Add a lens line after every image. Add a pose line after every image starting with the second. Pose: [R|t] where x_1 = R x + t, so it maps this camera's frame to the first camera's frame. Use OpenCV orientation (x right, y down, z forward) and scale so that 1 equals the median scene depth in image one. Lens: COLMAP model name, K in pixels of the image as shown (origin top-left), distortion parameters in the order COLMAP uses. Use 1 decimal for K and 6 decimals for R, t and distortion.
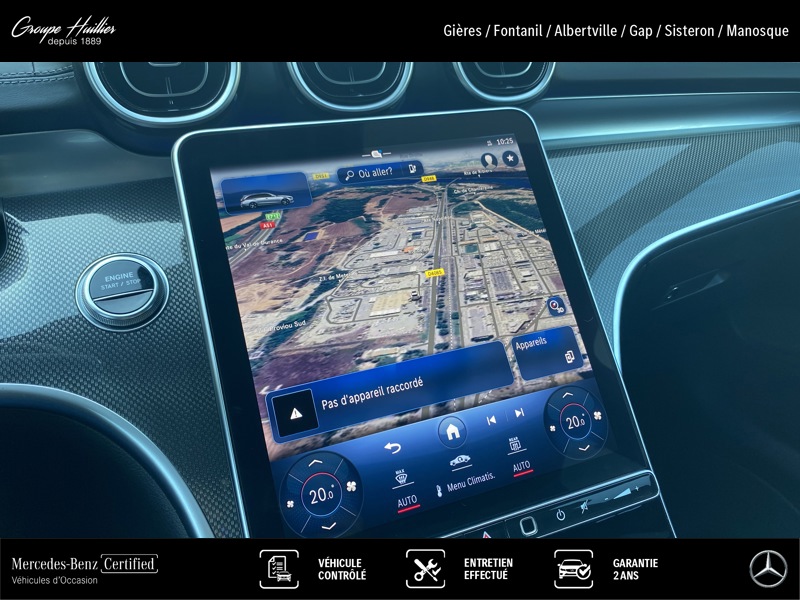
lens RADIAL K [[602.9, 0, 385.8], [0, 602.9, 289.8], [0, 0, 1]] dist [0.013167, -0.031985]
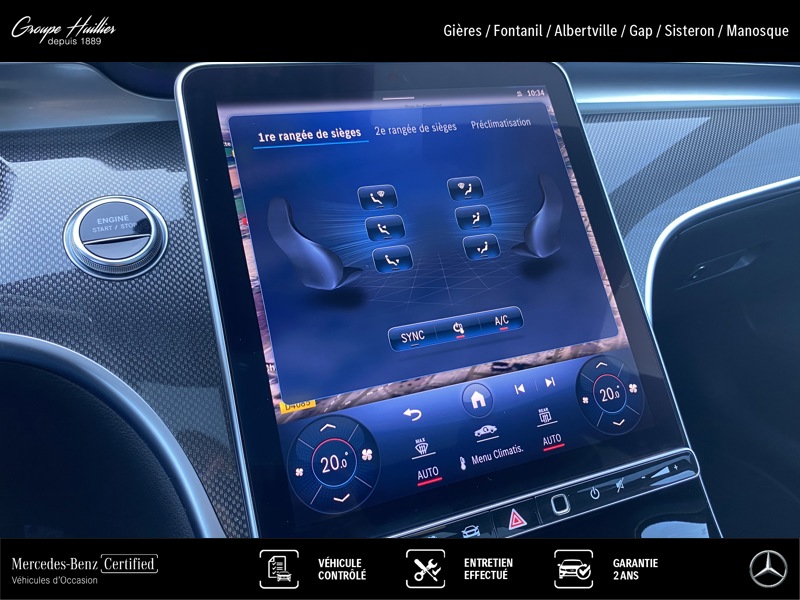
lens RADIAL K [[602.9, 0, 386.7], [0, 602.9, 291.9], [0, 0, 1]] dist [0.013167, -0.031985]
pose [[0.999655, 0.022769, 0.013087, -0.041540], [-0.022706, 0.999730, -0.004957, 0.080260], [-0.013197, 0.004658, 0.999902, 0.092194]]
